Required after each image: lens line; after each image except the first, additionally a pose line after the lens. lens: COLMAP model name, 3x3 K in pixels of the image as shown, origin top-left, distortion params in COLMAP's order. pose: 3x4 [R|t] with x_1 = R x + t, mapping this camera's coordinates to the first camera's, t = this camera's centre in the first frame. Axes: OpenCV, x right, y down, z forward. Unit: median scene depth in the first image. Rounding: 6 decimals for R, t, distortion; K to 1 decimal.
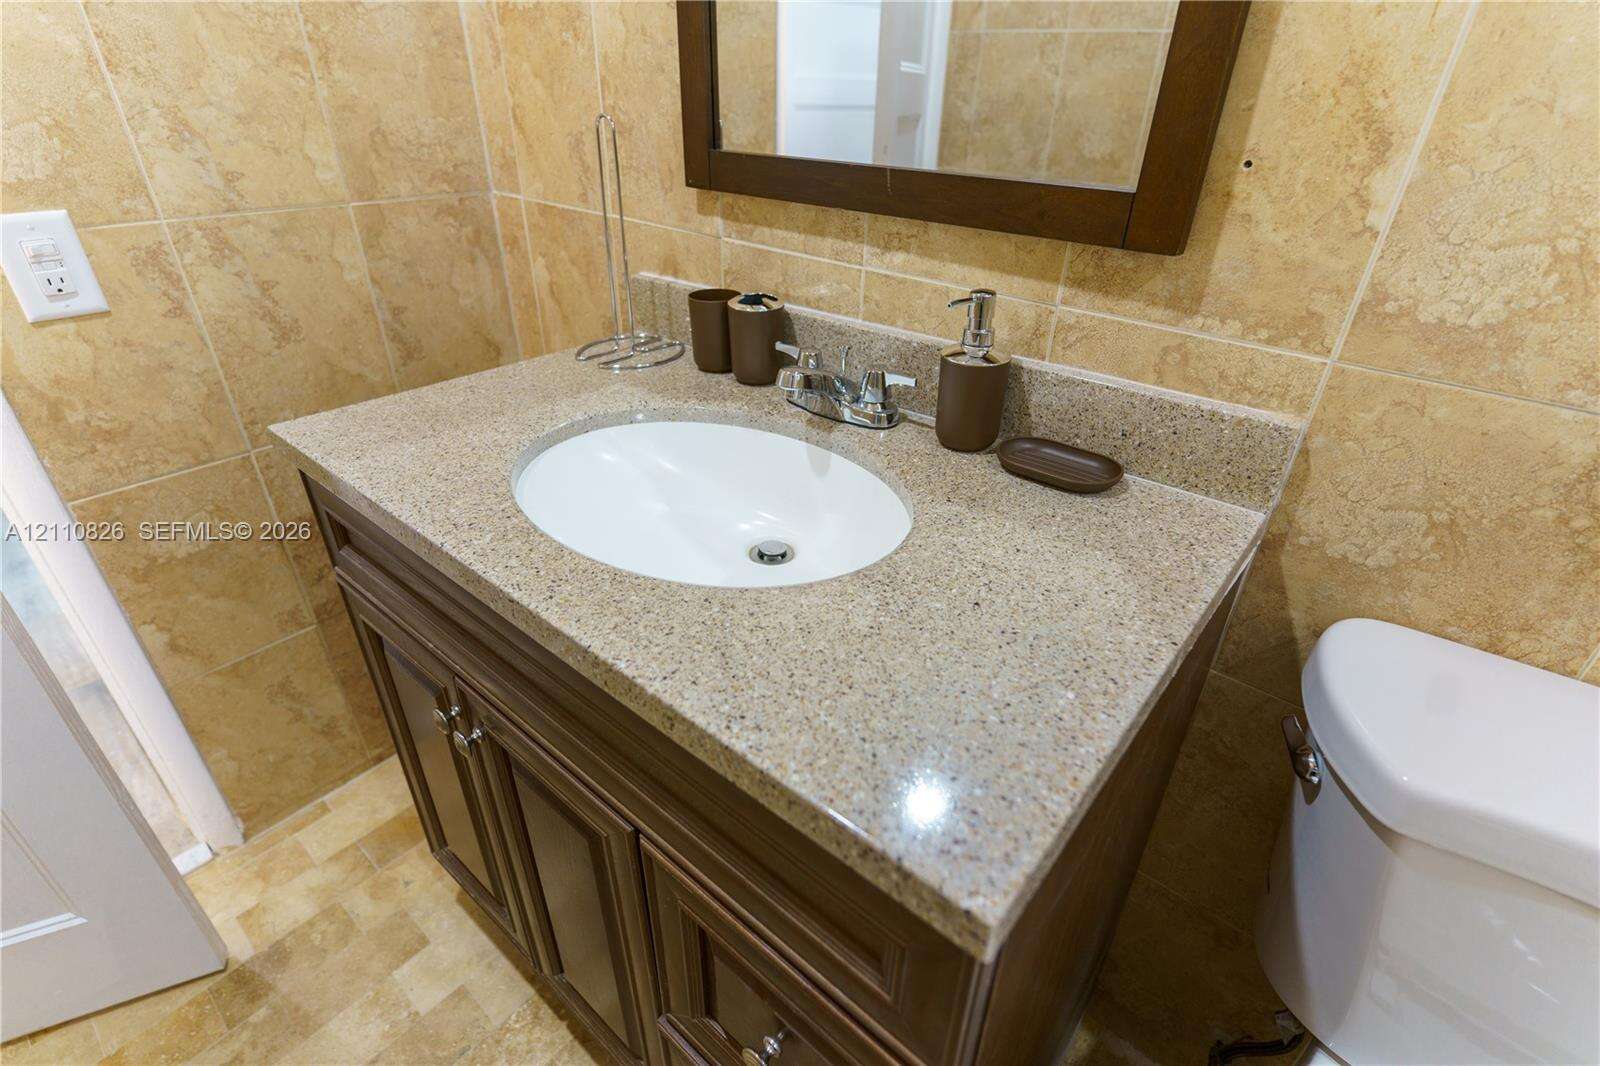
lens RADIAL K [[753.1, 0, 790.6], [0, 753.1, 534.2], [0, 0, 1]] dist [0.002803, 0.000226]
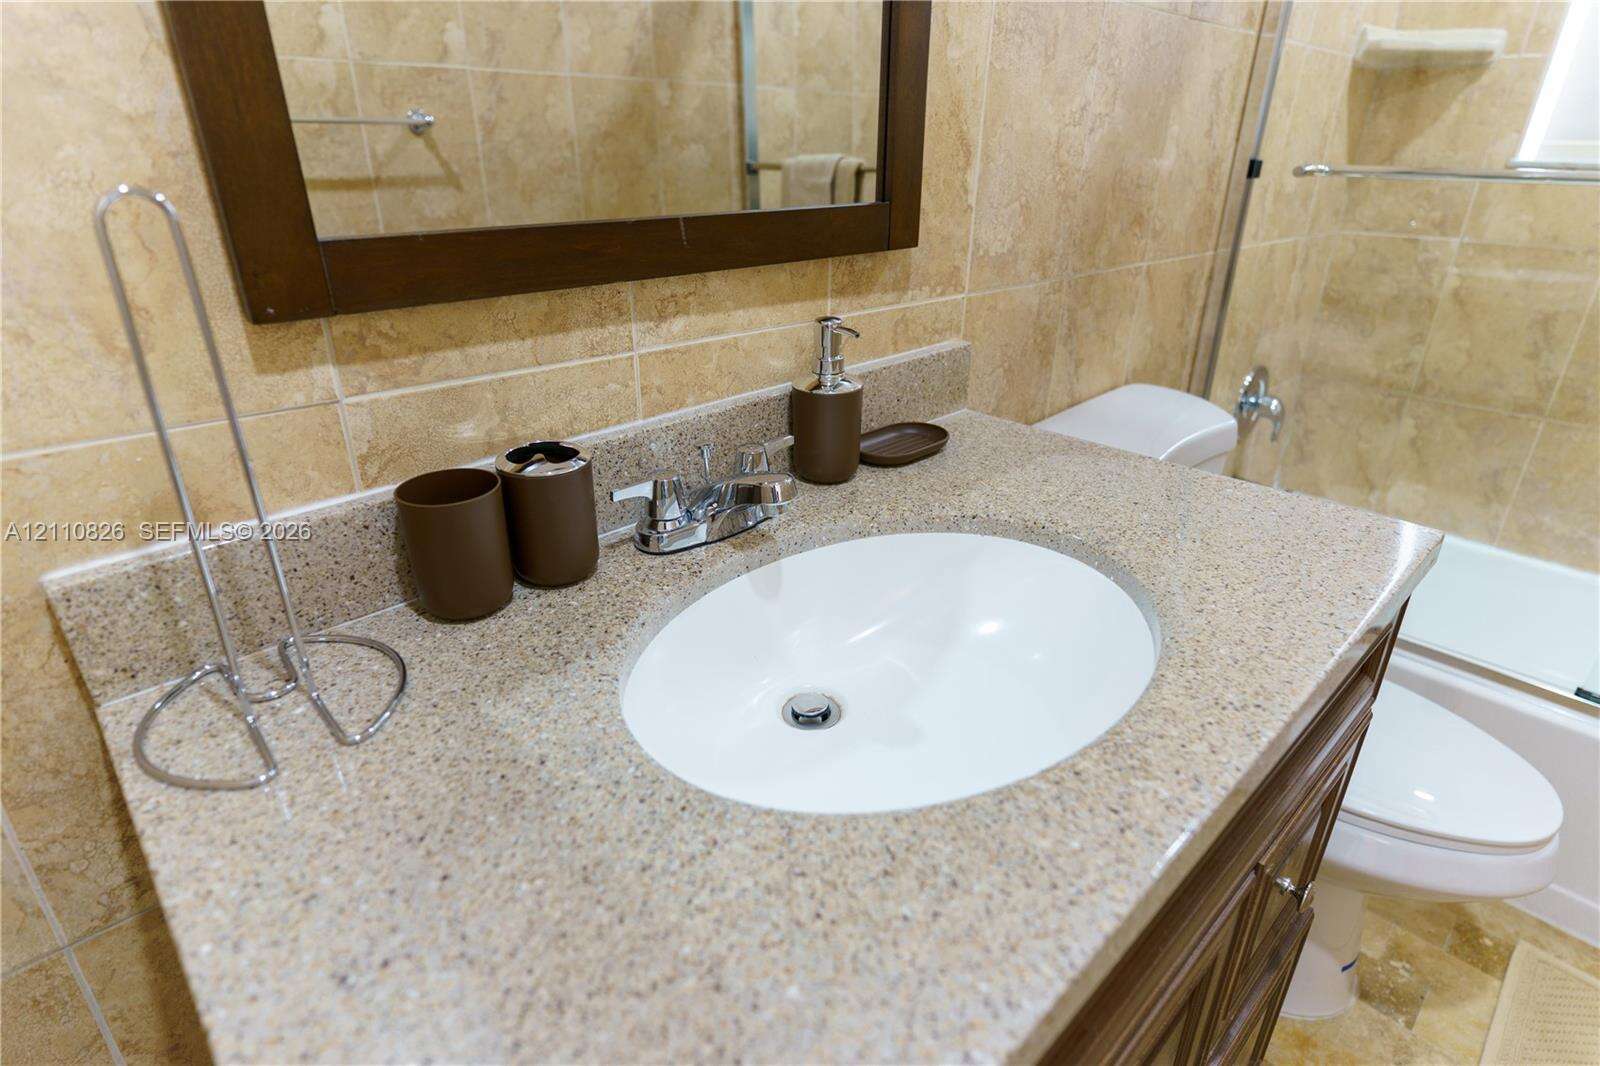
lens RADIAL K [[840.8, 0, 806.4], [0, 840.8, 535.1], [0, 0, 1]] dist [0.004408, 0.000181]
pose [[0.098582, -0.437053, 0.894017, -0.752741], [0.516825, 0.790216, 0.329318, -0.423160], [-0.850396, 0.429585, 0.303781, 0.726384]]
